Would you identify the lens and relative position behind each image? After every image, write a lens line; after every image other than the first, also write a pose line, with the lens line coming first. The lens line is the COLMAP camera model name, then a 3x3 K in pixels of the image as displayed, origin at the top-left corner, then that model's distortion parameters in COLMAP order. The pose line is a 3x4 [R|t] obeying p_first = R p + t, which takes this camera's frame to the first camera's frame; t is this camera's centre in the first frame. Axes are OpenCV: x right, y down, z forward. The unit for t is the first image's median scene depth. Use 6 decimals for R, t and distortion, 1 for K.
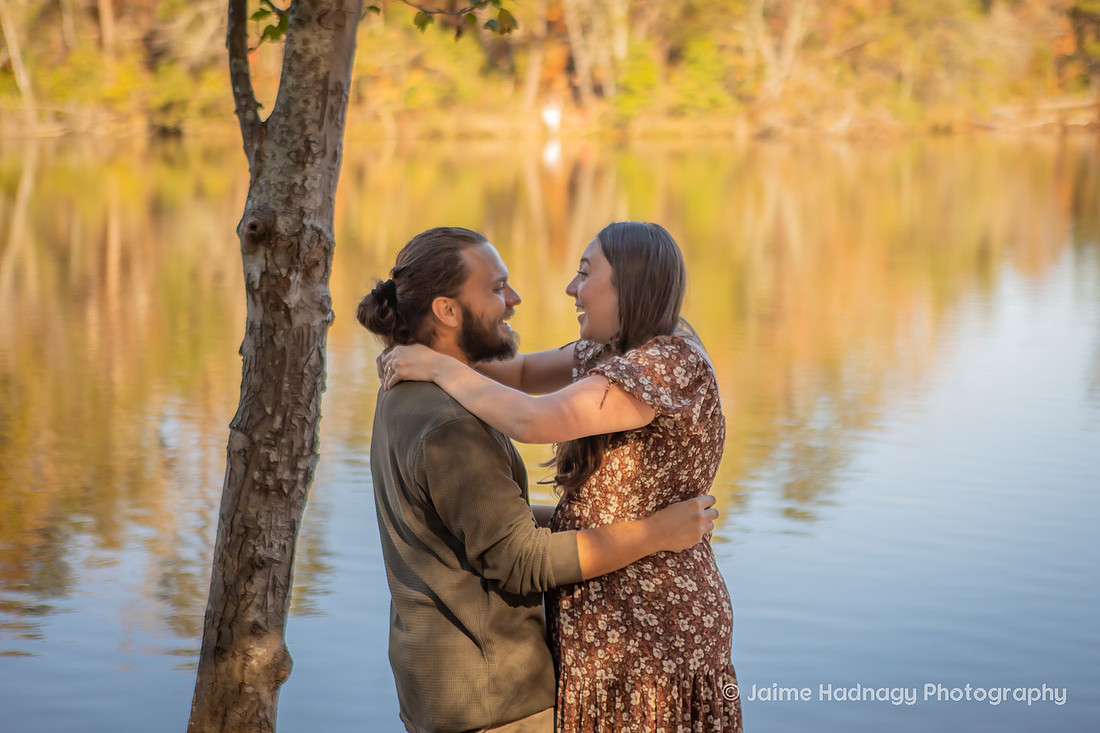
lens RADIAL K [[2126.8, 0, 547.8], [0, 2126.8, 373.4], [0, 0, 1]] dist [0.174161, 0.000000]
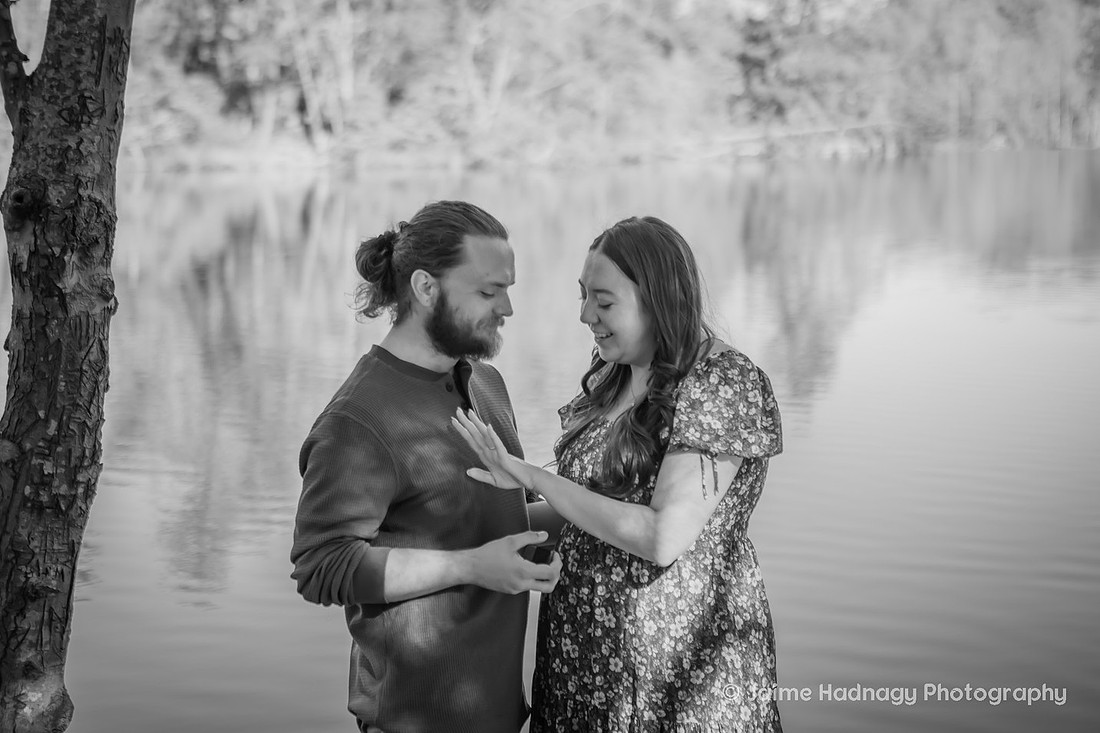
lens RADIAL K [[2126.8, 0, 516.2], [0, 2126.8, 380.1], [0, 0, 1]] dist [0.174161, 0.000000]
pose [[0.996000, -0.015209, 0.088045, -0.017123], [0.015042, 0.999884, 0.002563, 0.004426], [-0.088074, -0.001229, 0.996113, 0.129681]]
